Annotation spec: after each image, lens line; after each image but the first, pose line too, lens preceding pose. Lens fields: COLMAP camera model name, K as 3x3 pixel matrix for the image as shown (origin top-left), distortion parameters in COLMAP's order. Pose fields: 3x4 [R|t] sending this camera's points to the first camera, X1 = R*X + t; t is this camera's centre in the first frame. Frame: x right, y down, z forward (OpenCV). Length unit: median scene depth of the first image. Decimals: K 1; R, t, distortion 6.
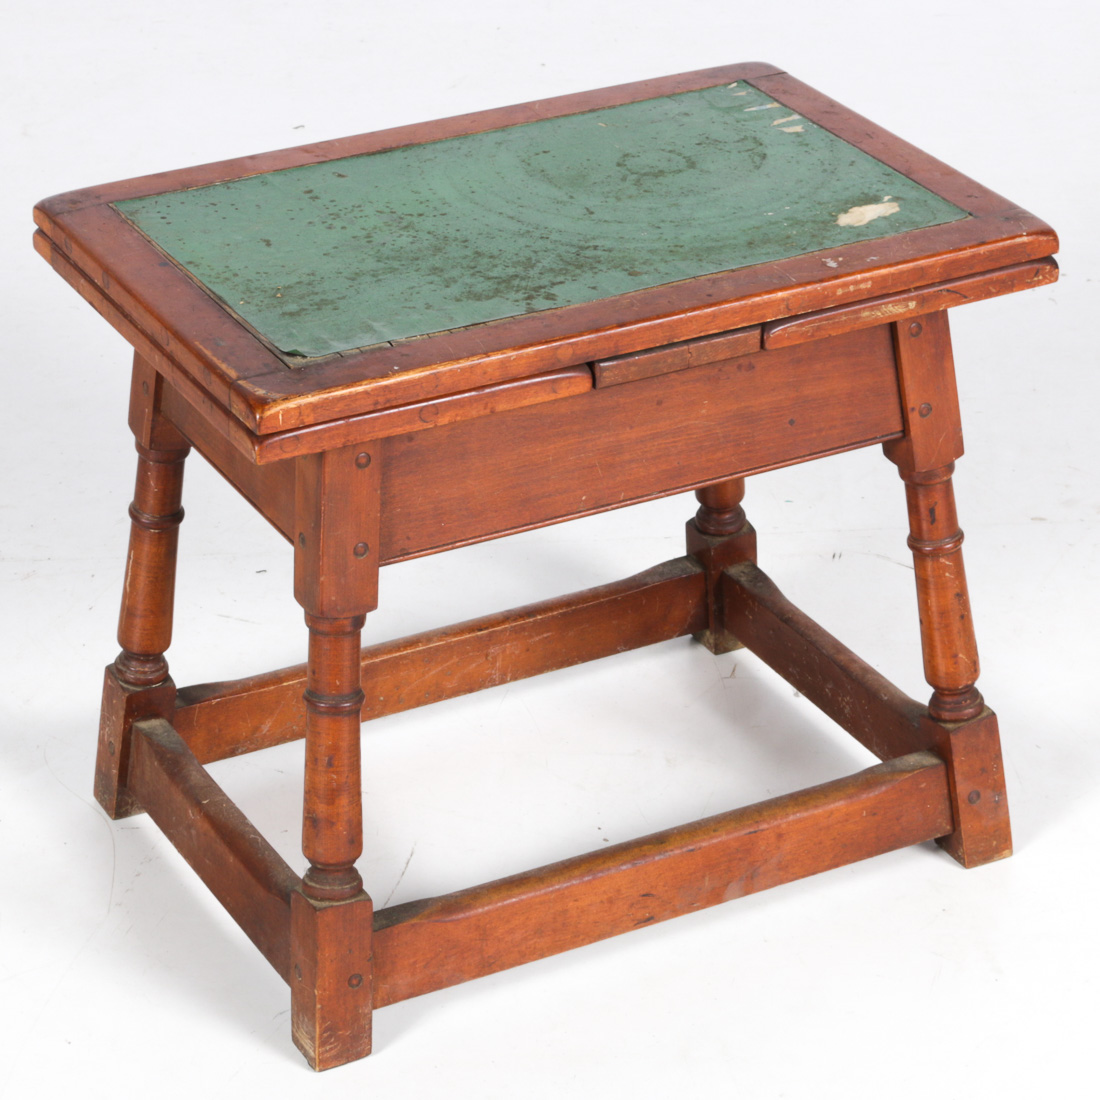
lens RADIAL K [[3472.8, 0, 550.1], [0, 3472.8, 549.5], [0, 0, 1]] dist [0.004057, 0.000000]
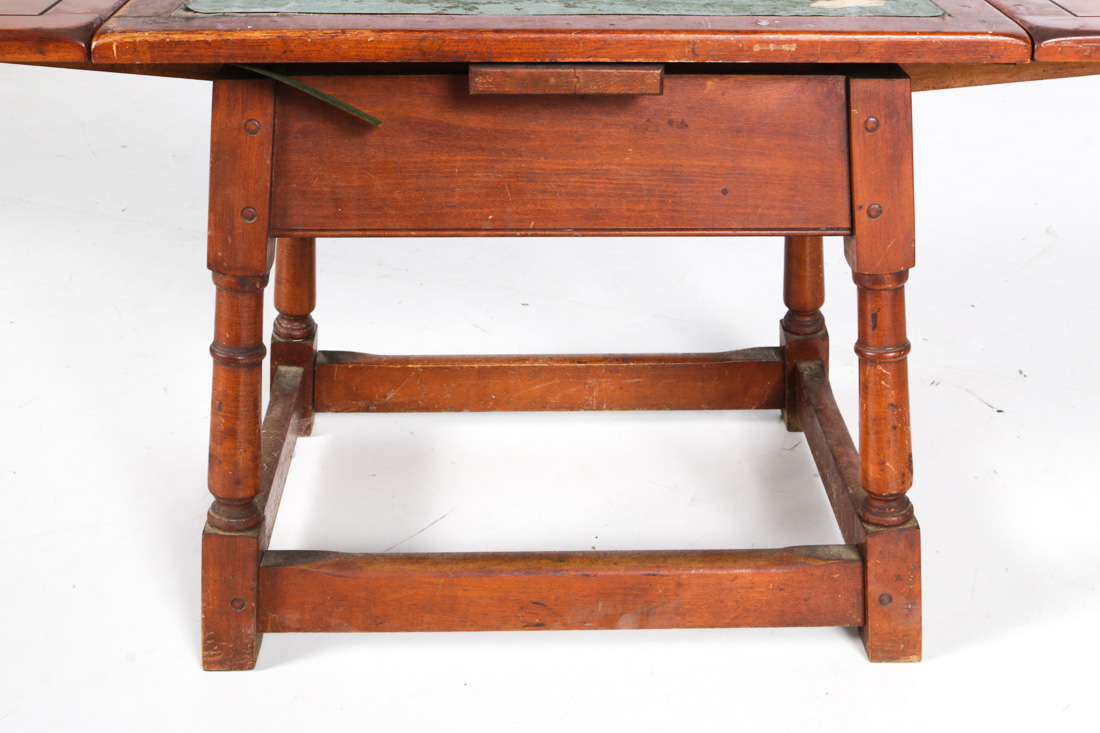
lens RADIAL K [[1397.8, 0, 549.8], [0, 1397.8, 365.4], [0, 0, 1]] dist [-0.062952, 0.000000]
pose [[0.897074, 0.215516, -0.385761, 0.185538], [-0.218154, 0.975193, 0.037508, 0.008378], [0.384275, 0.050508, 0.921836, 0.588774]]
